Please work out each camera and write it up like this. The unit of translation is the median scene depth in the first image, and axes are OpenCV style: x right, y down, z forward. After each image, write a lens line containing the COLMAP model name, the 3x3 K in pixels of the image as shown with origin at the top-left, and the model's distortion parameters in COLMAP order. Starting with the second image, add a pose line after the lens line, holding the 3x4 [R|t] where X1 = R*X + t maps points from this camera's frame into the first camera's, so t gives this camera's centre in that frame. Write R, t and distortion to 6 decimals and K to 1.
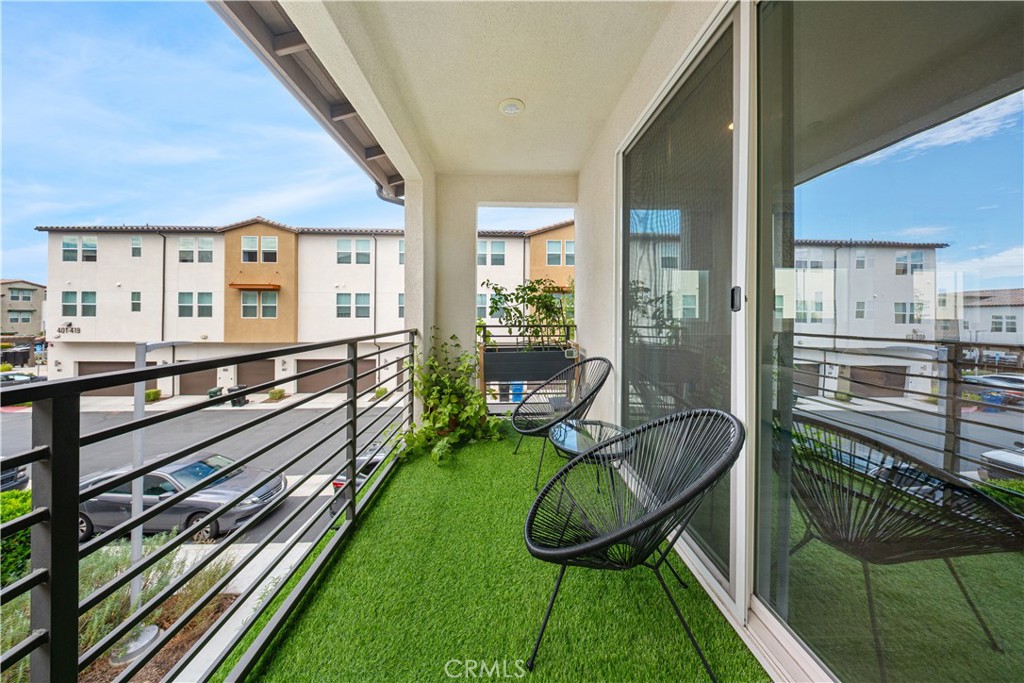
lens RADIAL K [[307.8, 0, 510.1], [0, 307.8, 318.0], [0, 0, 1]] dist [-0.001058, -0.000202]
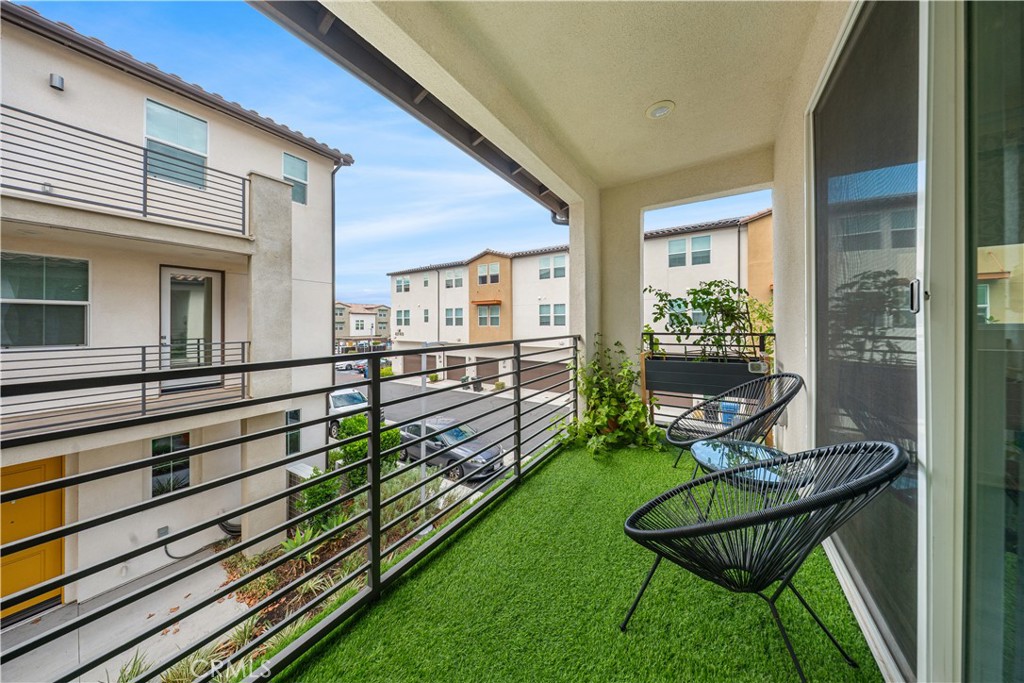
lens RADIAL K [[306.6, 0, 512.0], [0, 306.6, 331.2], [0, 0, 1]] dist [-0.000580, -0.000141]
pose [[0.816148, 0.007228, -0.577798, 0.126008], [0.002580, 0.999866, 0.016152, 0.002464], [0.577837, -0.014673, 0.816020, -0.051025]]
